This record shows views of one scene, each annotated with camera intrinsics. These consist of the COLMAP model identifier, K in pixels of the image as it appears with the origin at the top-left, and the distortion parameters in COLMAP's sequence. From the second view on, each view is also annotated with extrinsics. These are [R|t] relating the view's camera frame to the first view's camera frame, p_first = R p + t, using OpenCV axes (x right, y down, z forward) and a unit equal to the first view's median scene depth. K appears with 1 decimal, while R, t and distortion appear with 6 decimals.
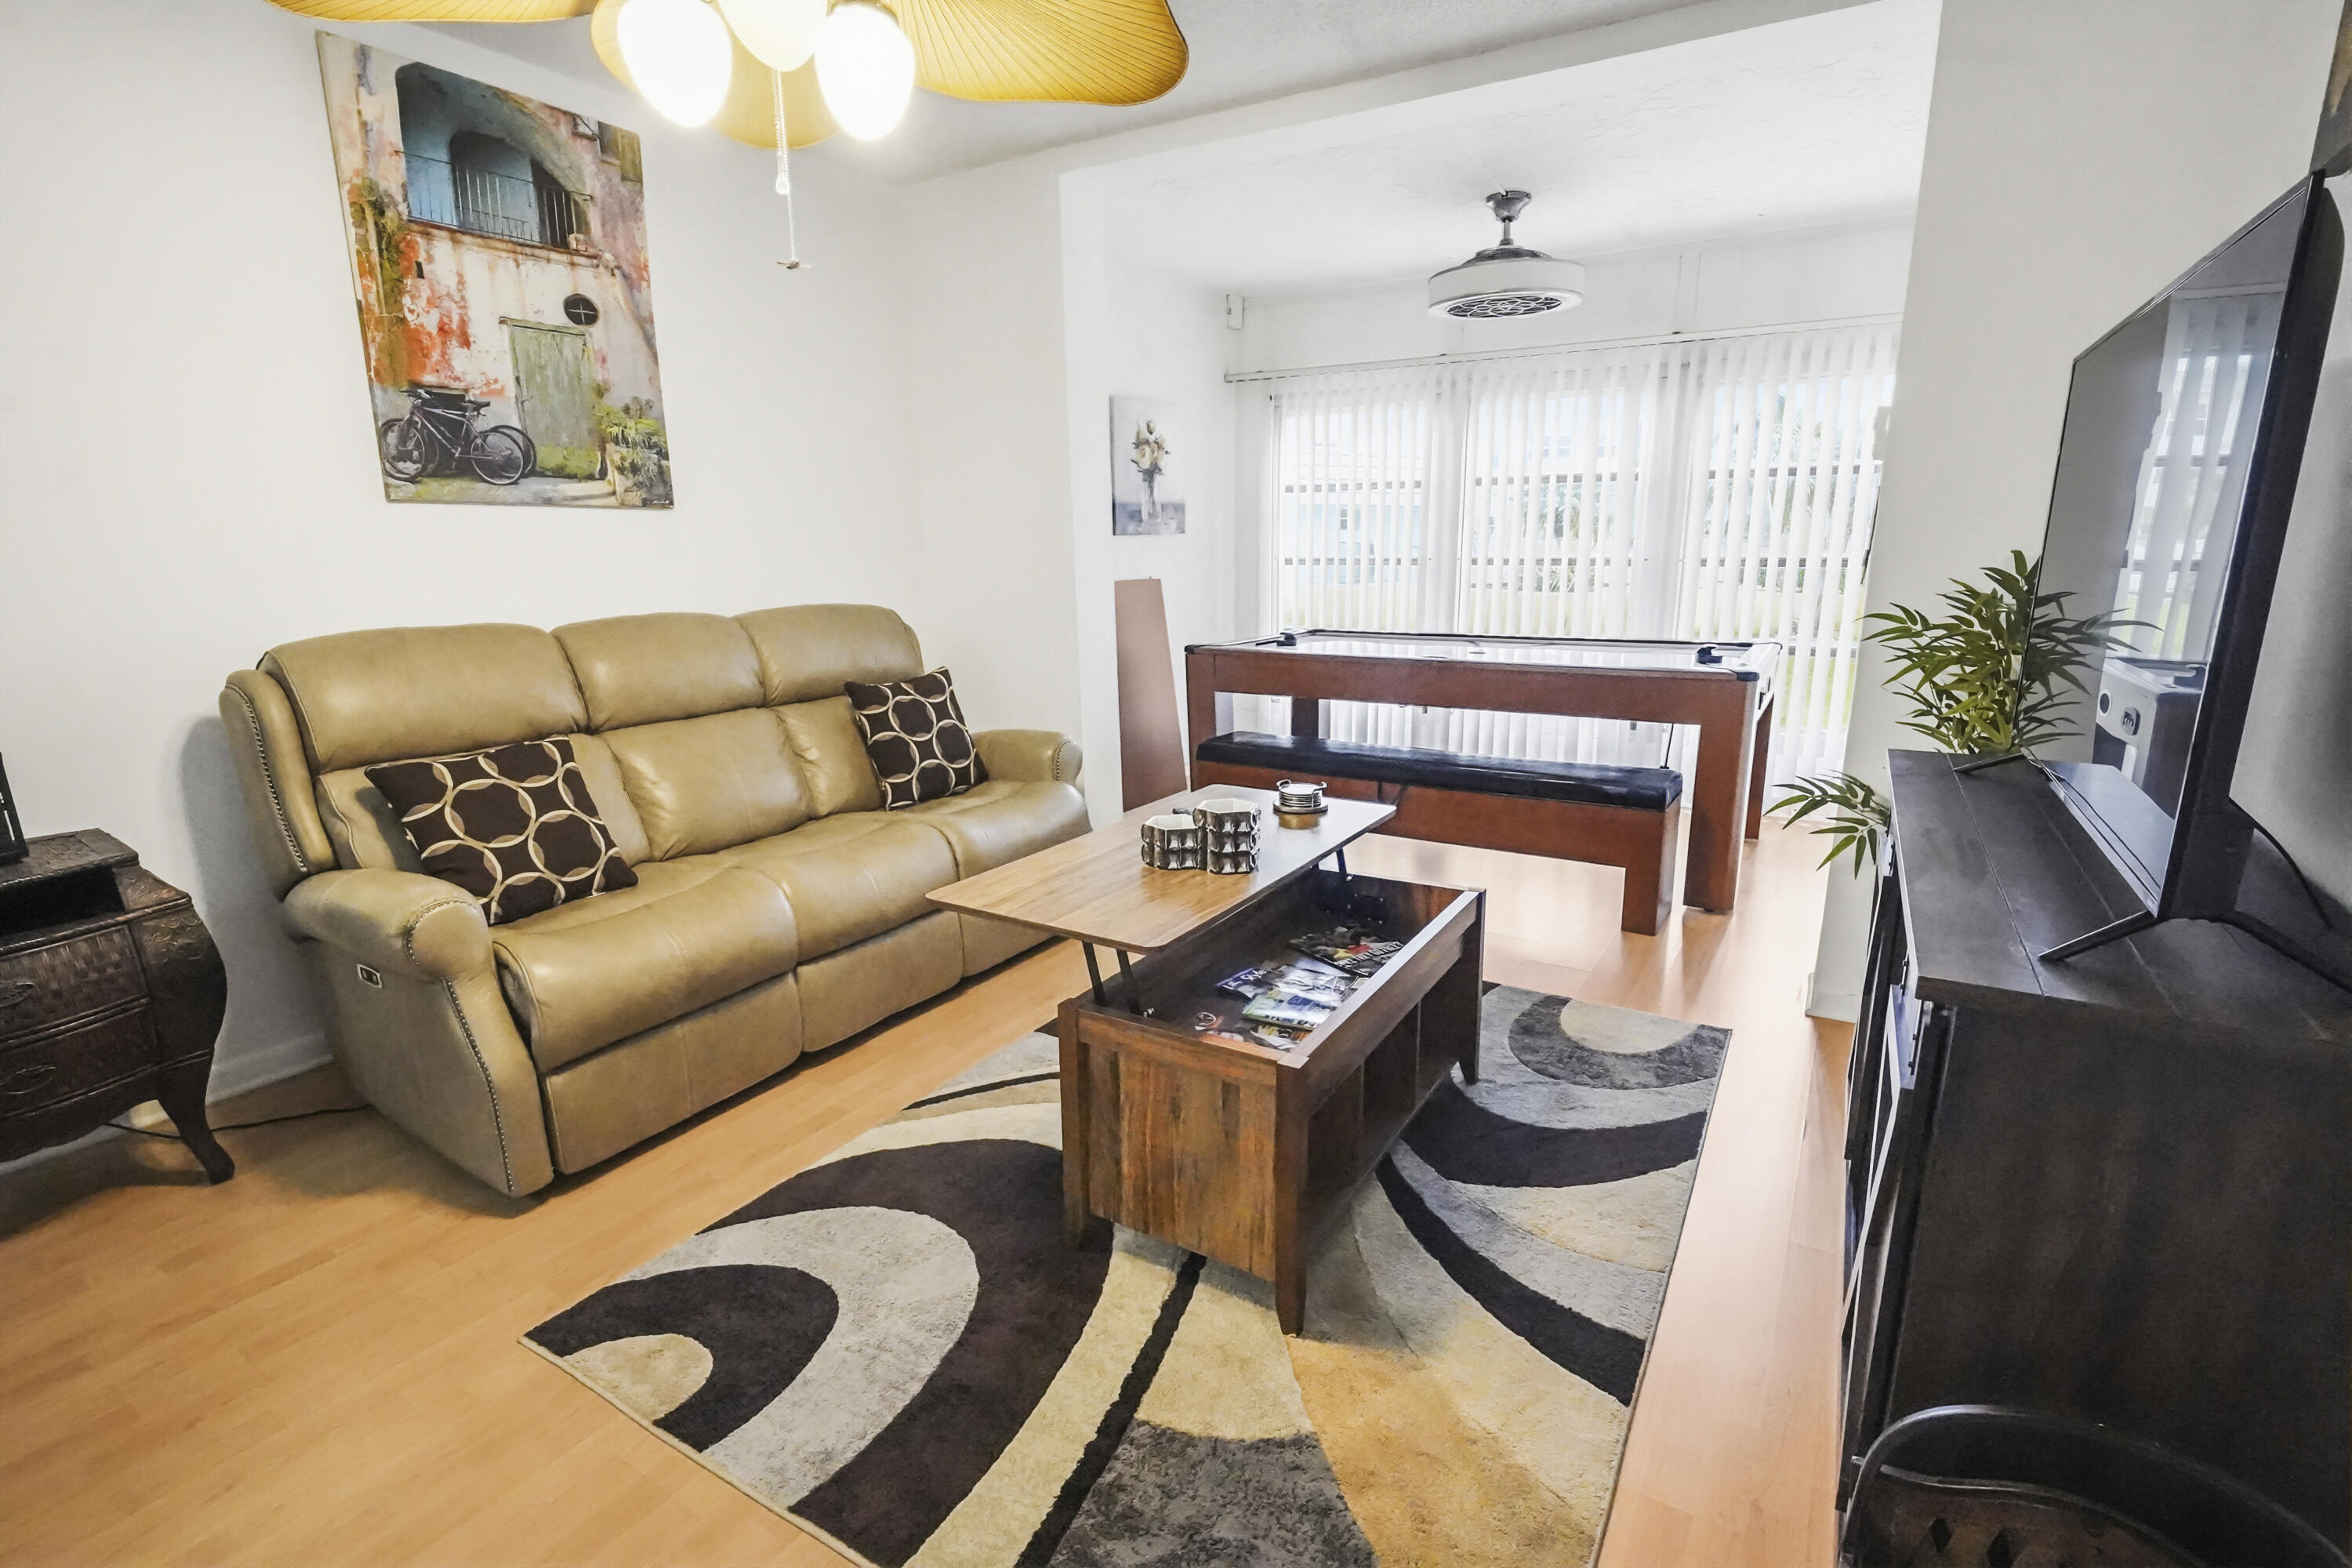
lens RADIAL K [[1111.9, 0, 1173.3], [0, 1111.9, 800.5], [0, 0, 1]] dist [-0.002069, -0.001815]
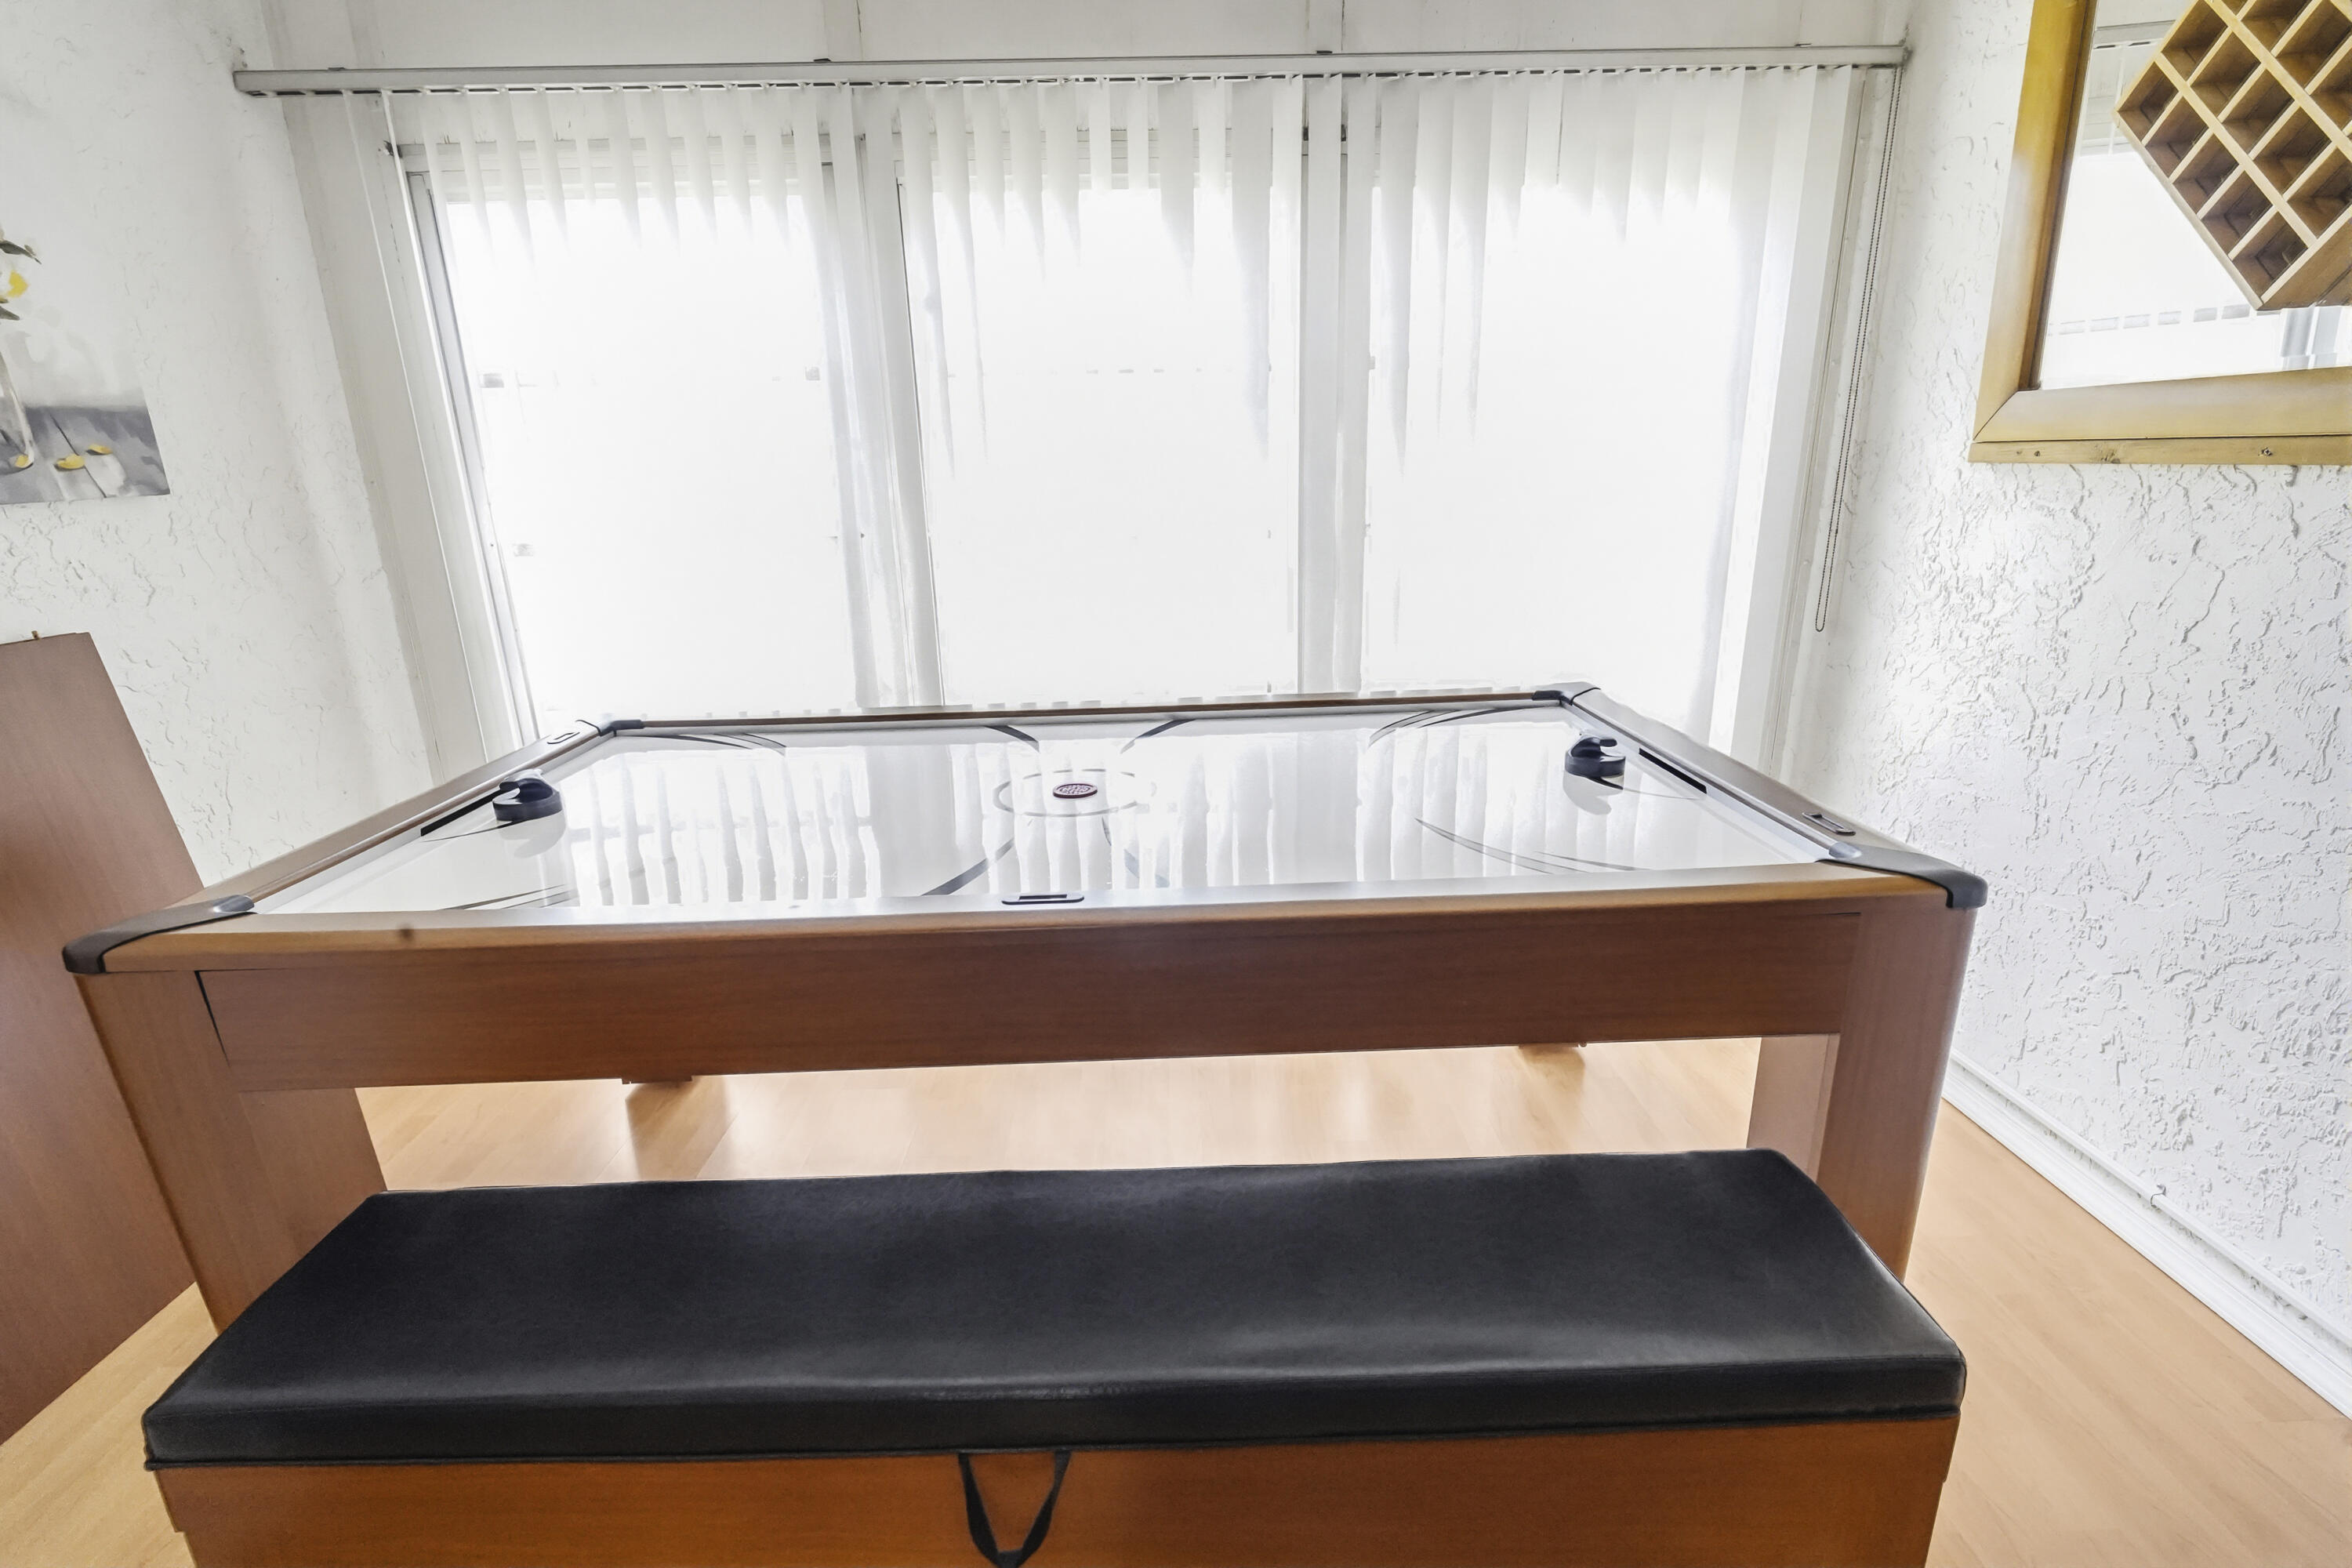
lens RADIAL K [[1111.9, 0, 1189.4], [0, 1111.9, 760.8], [0, 0, 1]] dist [-0.002069, -0.001815]
pose [[0.832671, -0.156147, 0.531297, 0.163733], [0.141106, 0.987580, 0.069101, -0.265730], [-0.535488, 0.017431, 0.844363, 1.039304]]
